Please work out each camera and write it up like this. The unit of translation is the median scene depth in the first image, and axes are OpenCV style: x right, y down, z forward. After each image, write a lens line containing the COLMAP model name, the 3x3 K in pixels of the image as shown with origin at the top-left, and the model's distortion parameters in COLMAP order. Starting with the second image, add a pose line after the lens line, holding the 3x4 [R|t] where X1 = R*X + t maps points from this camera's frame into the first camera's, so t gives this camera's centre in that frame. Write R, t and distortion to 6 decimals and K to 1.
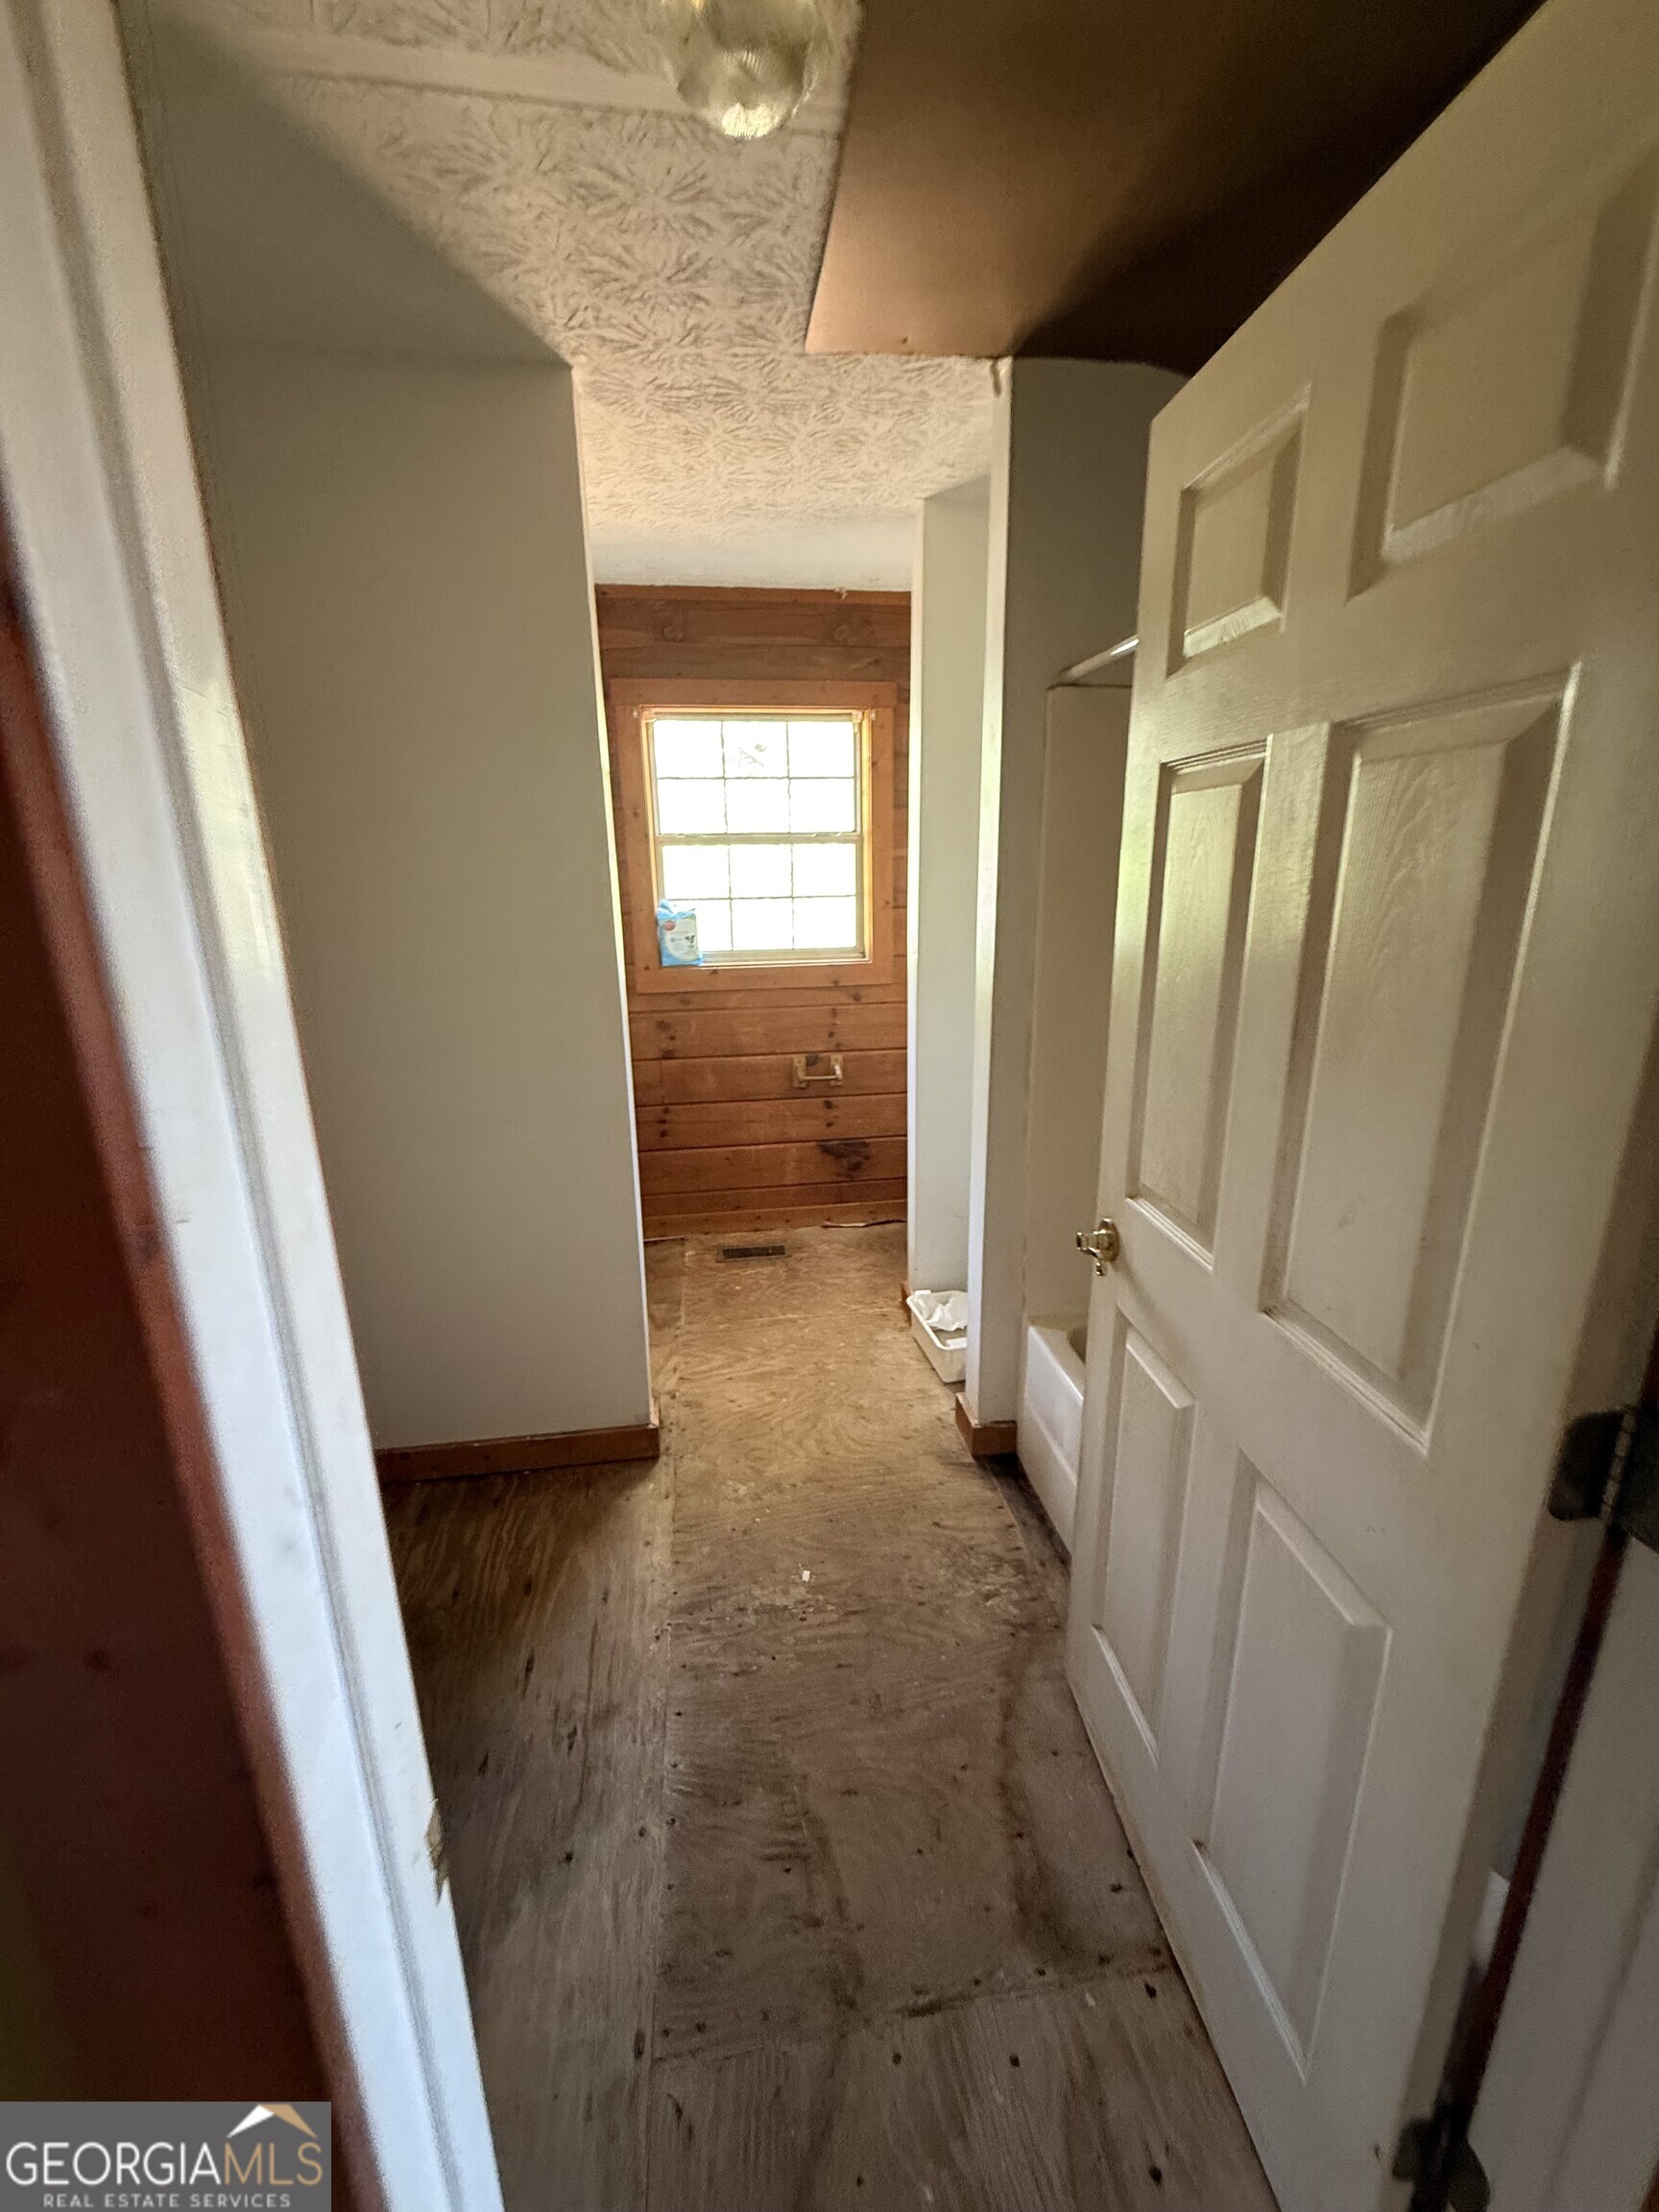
lens RADIAL K [[885.8, 0, 827.1], [0, 885.8, 1101.0], [0, 0, 1]] dist [0.000668, 0.000068]
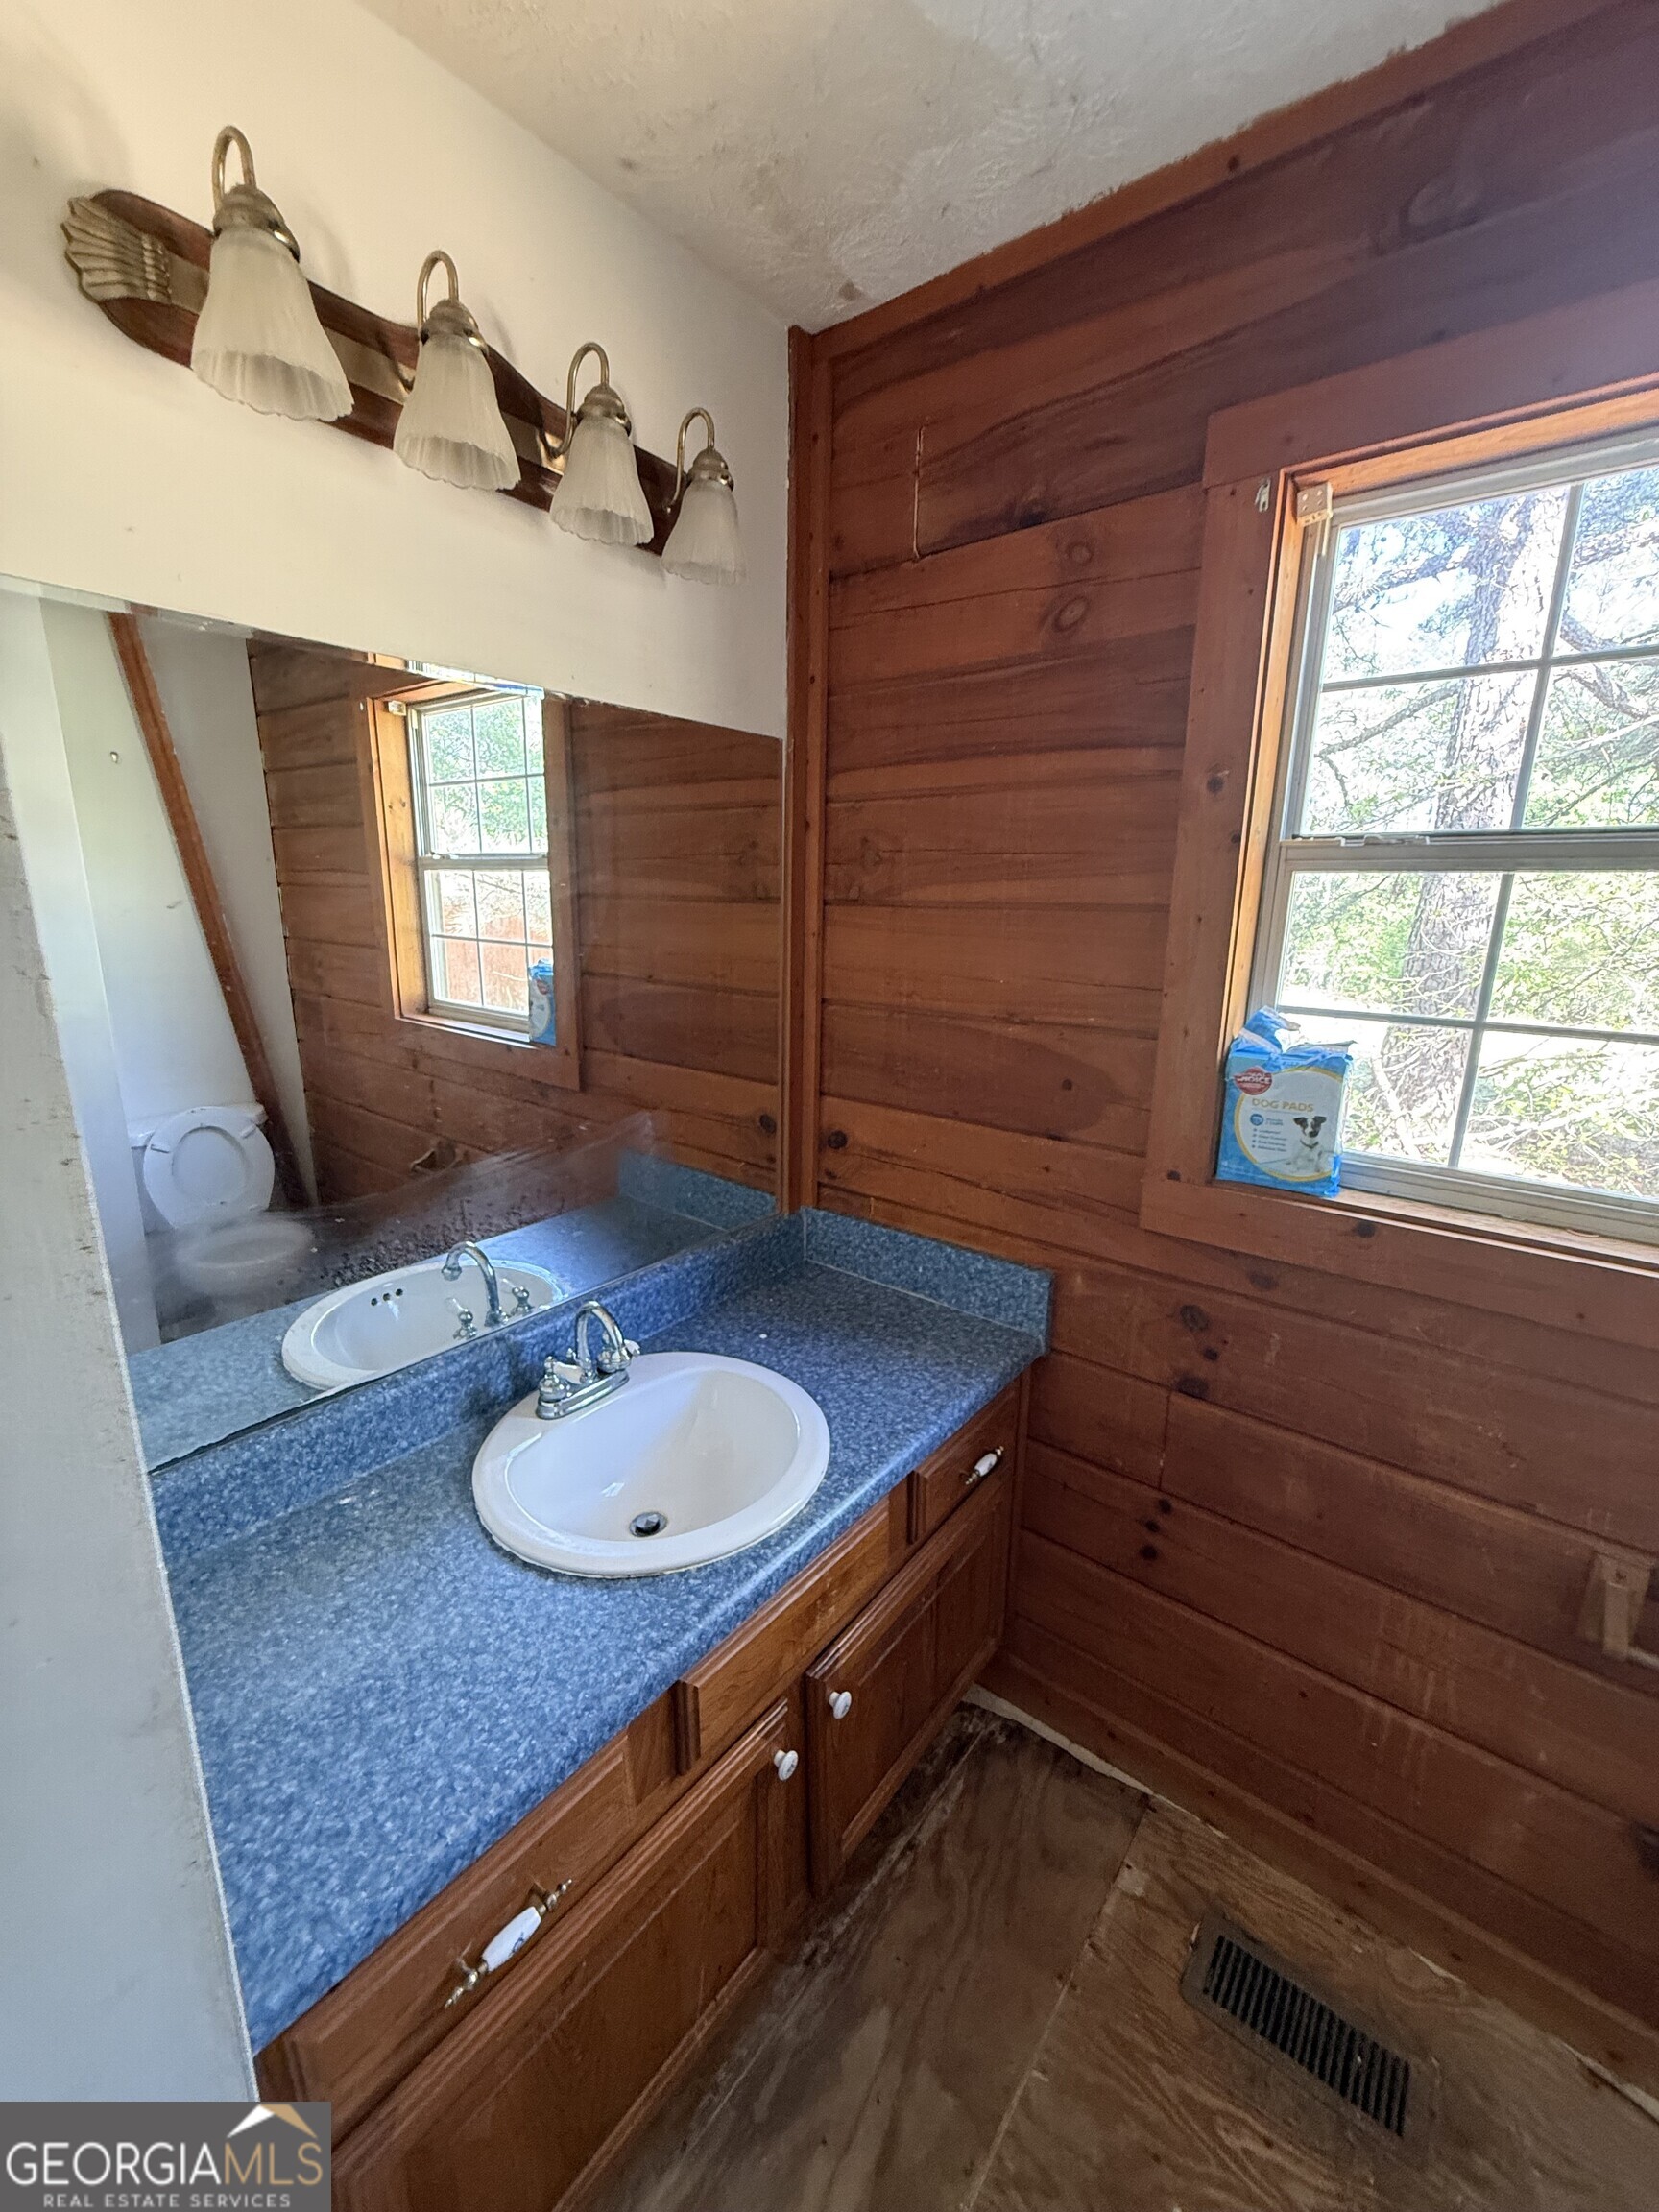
lens RADIAL K [[885.8, 0, 830.2], [0, 885.8, 1096.6], [0, 0, 1]] dist [0.000668, 0.000068]
pose [[0.683079, 0.190398, -0.705090, -0.035142], [-0.225325, 0.973266, 0.044523, -0.162160], [0.694717, 0.128462, 0.707718, 0.593328]]
